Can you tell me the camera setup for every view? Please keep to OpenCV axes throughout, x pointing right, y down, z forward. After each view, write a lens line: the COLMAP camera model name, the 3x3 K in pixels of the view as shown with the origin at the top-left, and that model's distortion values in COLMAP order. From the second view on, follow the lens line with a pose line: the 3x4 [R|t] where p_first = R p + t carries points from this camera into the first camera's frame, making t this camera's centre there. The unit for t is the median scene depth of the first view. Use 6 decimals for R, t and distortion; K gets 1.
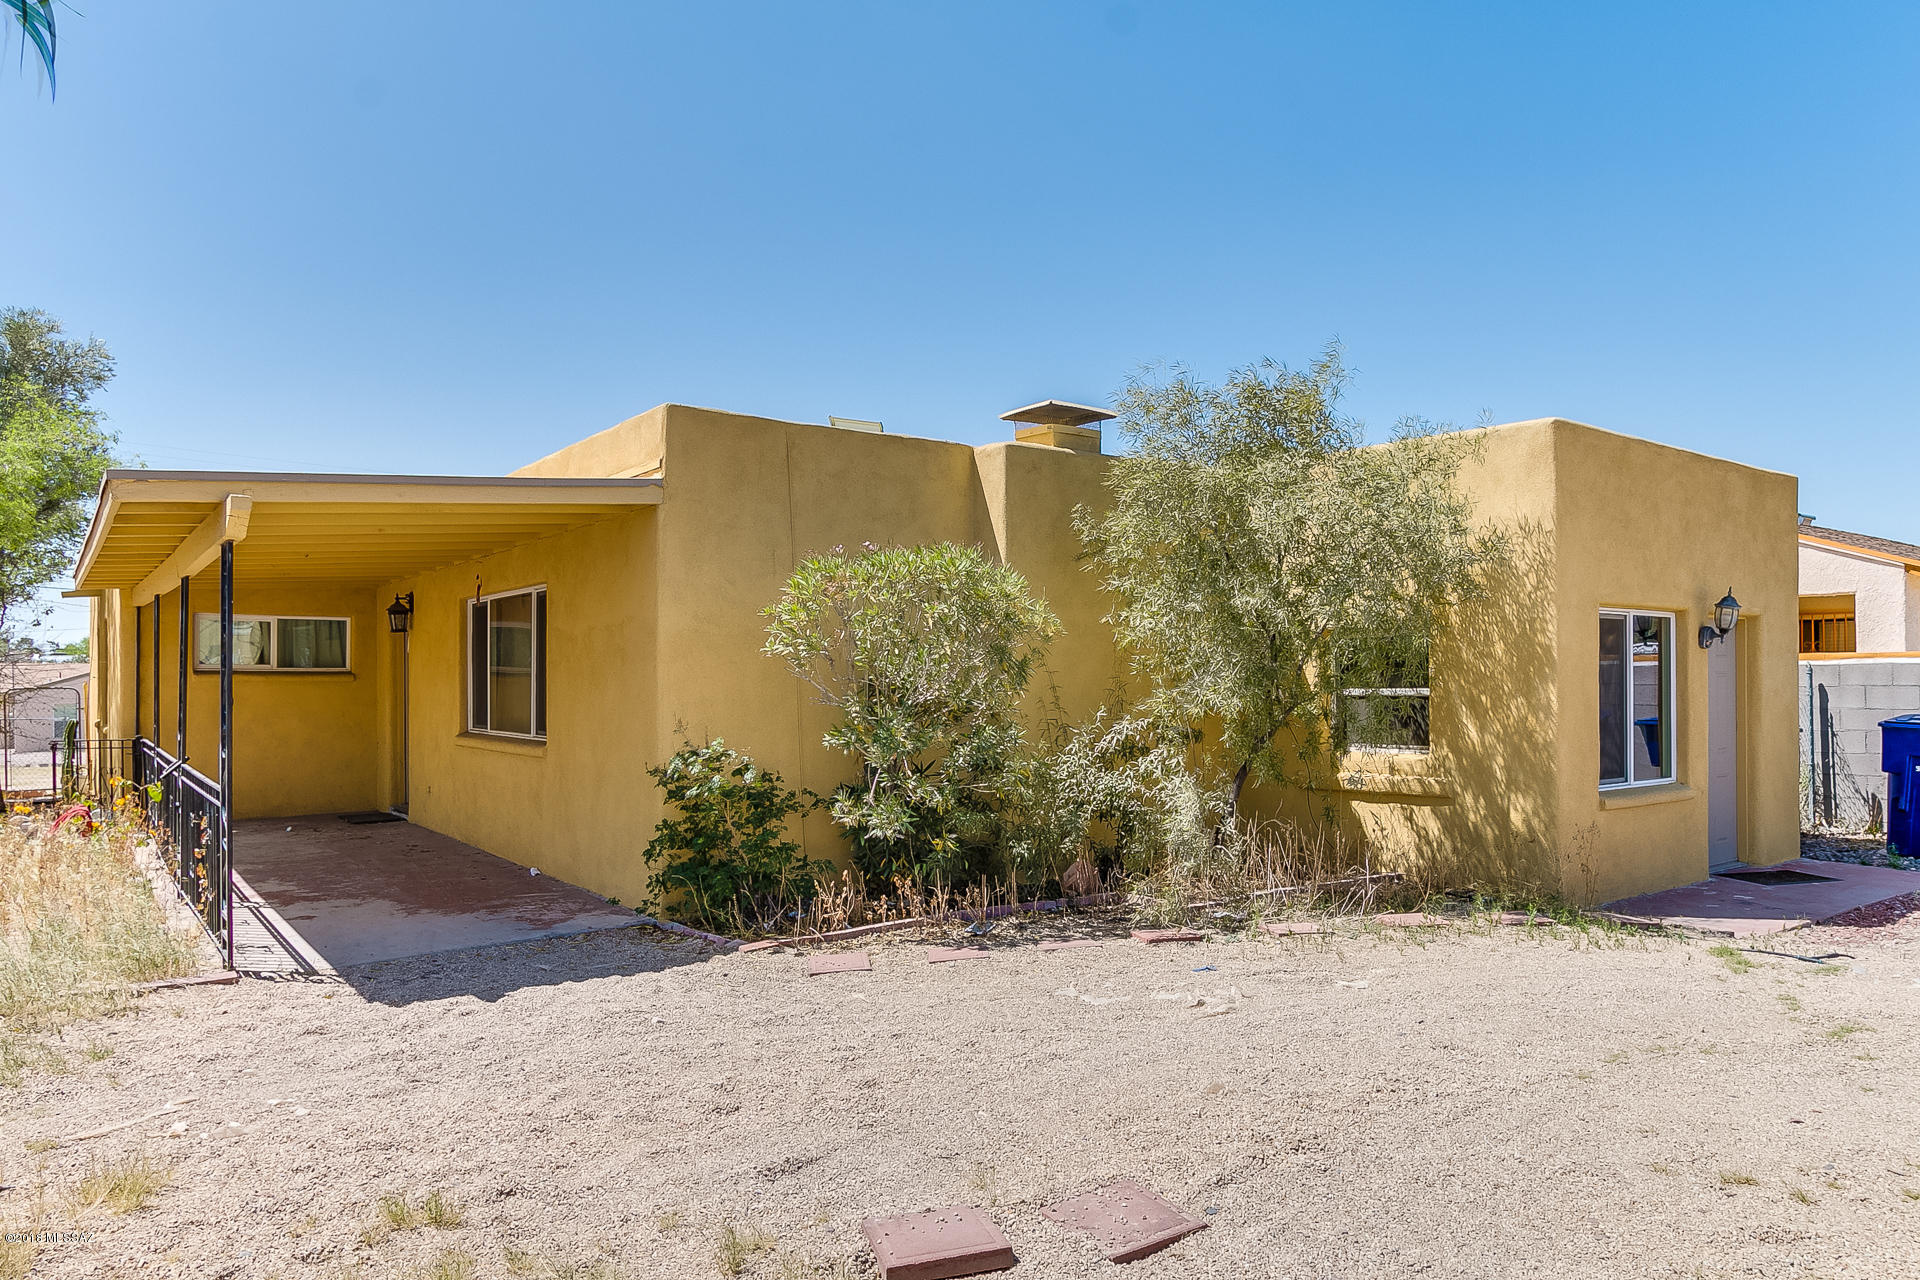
lens RADIAL K [[1218.7, 0, 953.8], [0, 1218.7, 675.9], [0, 0, 1]] dist [0.000171, 0.000599]
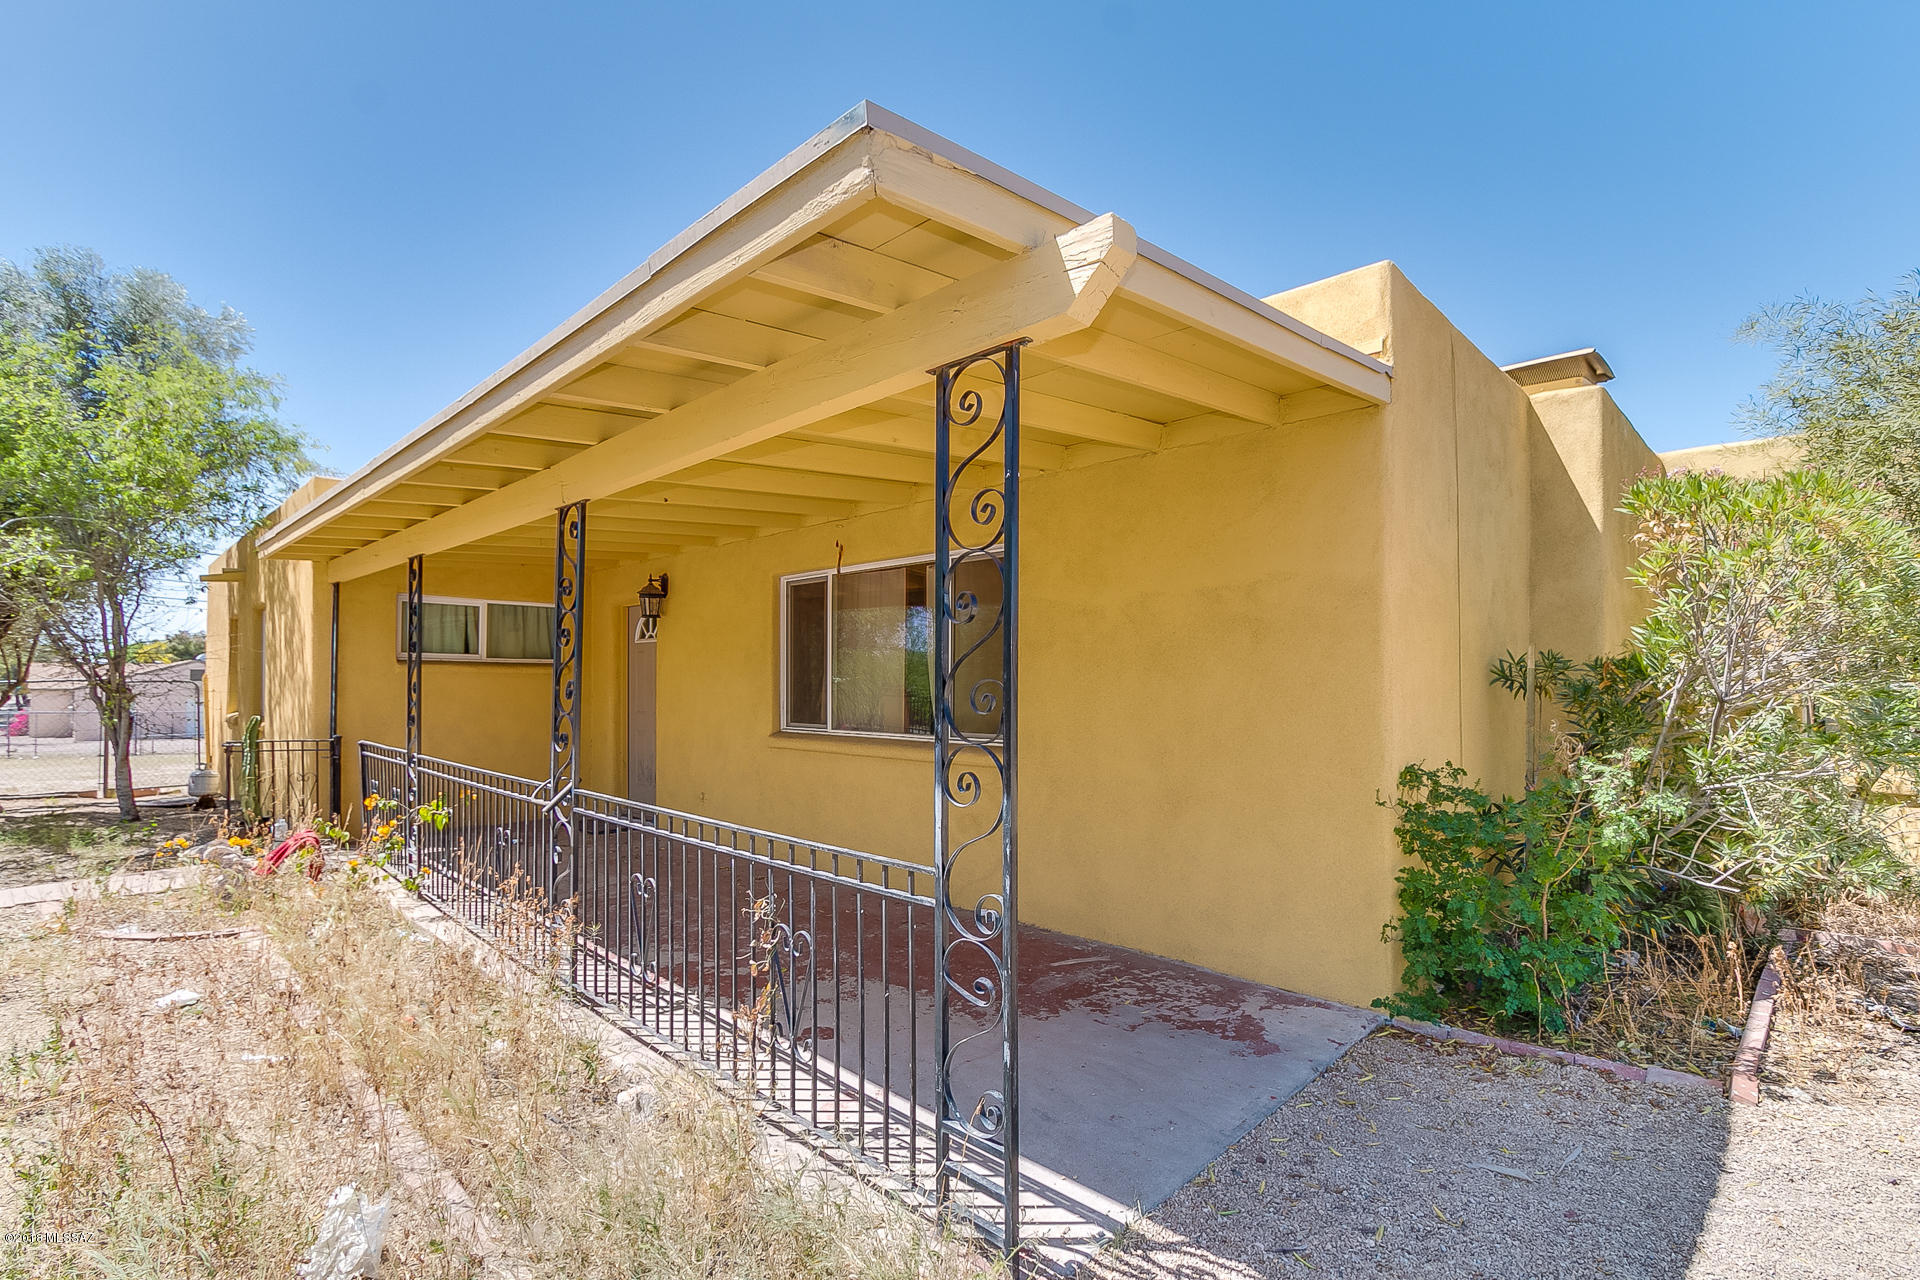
lens RADIAL K [[884.5, 0, 958.1], [0, 884.5, 687.2], [0, 0, 1]] dist [-0.010735, -0.000260]
pose [[0.989498, 0.003332, 0.144505, -0.468515], [-0.004752, 0.999944, 0.009482, 0.010808], [-0.144465, -0.010070, 0.989459, 0.472870]]
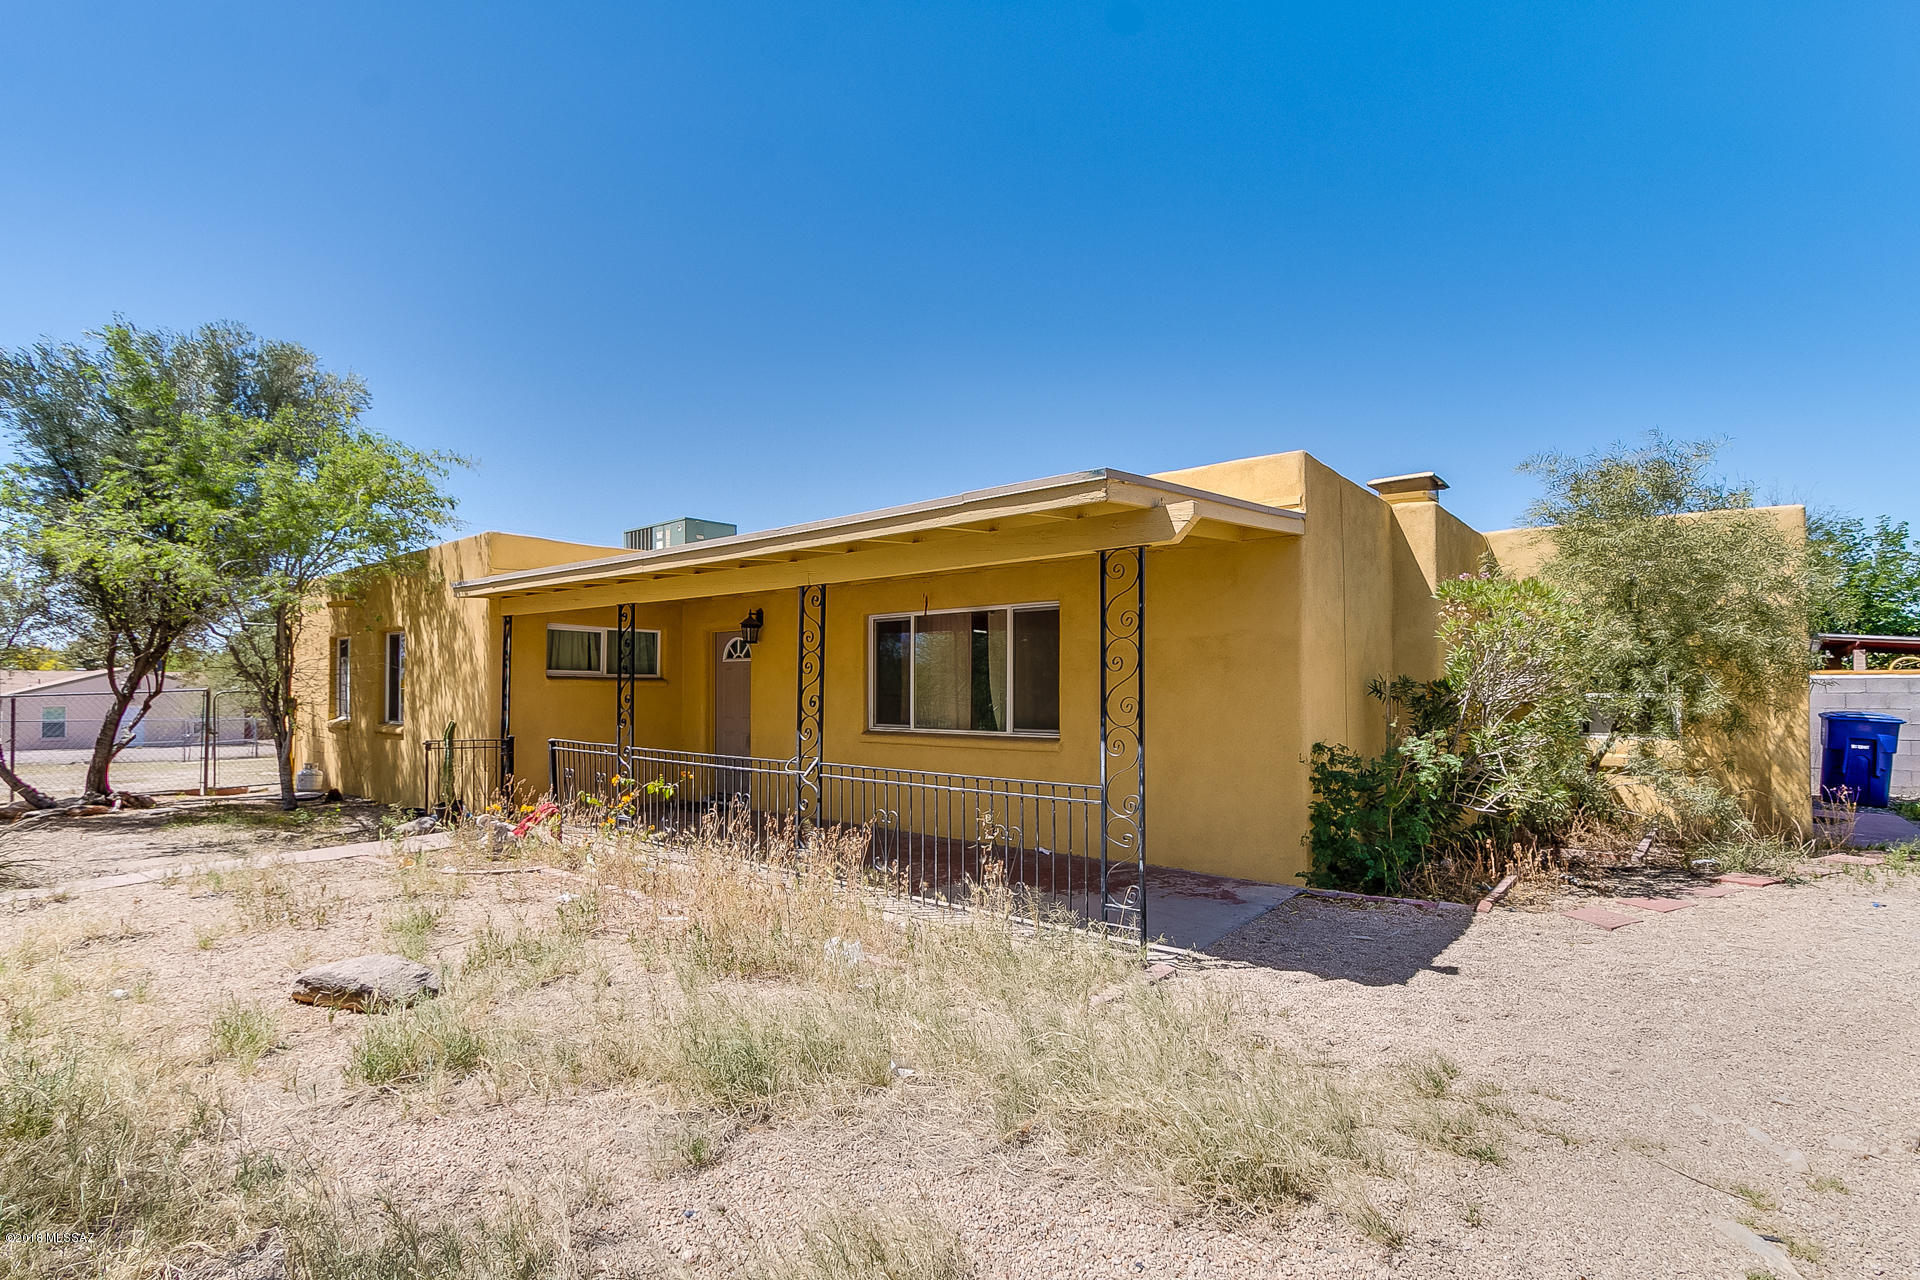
lens RADIAL K [[884.5, 0, 958.1], [0, 884.5, 687.2], [0, 0, 1]] dist [-0.010735, -0.000260]
pose [[0.973833, 0.003245, 0.227240, -0.650279], [-0.003868, 0.999990, 0.002294, 0.003940], [-0.227231, -0.003113, 0.973836, 0.212285]]
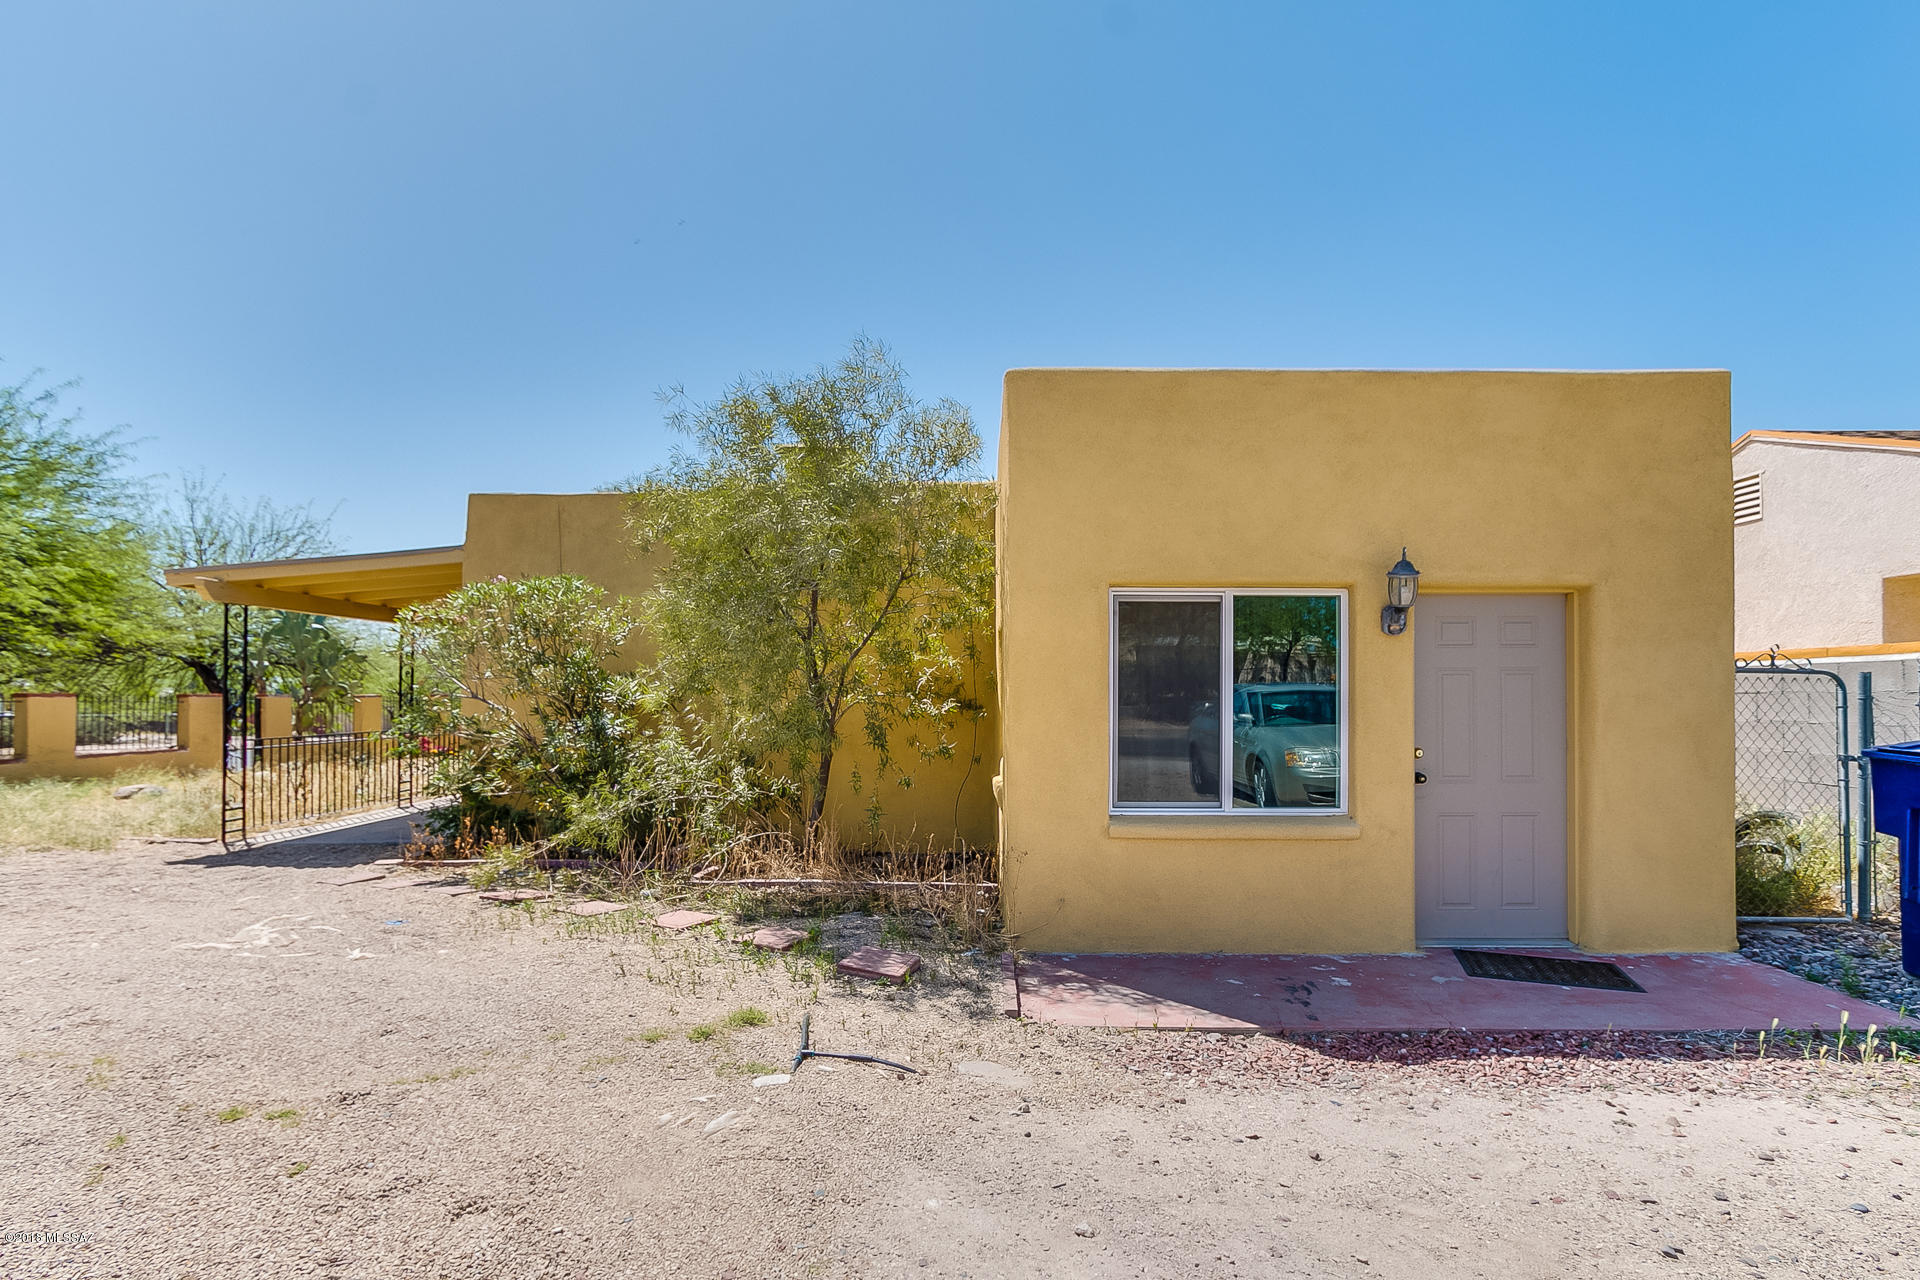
lens RADIAL K [[884.5, 0, 958.1], [0, 884.5, 687.2], [0, 0, 1]] dist [-0.010735, -0.000260]
pose [[0.792430, 0.001327, -0.609962, 0.765672], [-0.003060, 0.999994, -0.001800, 0.010901], [0.609955, 0.003293, 0.792429, 0.442559]]
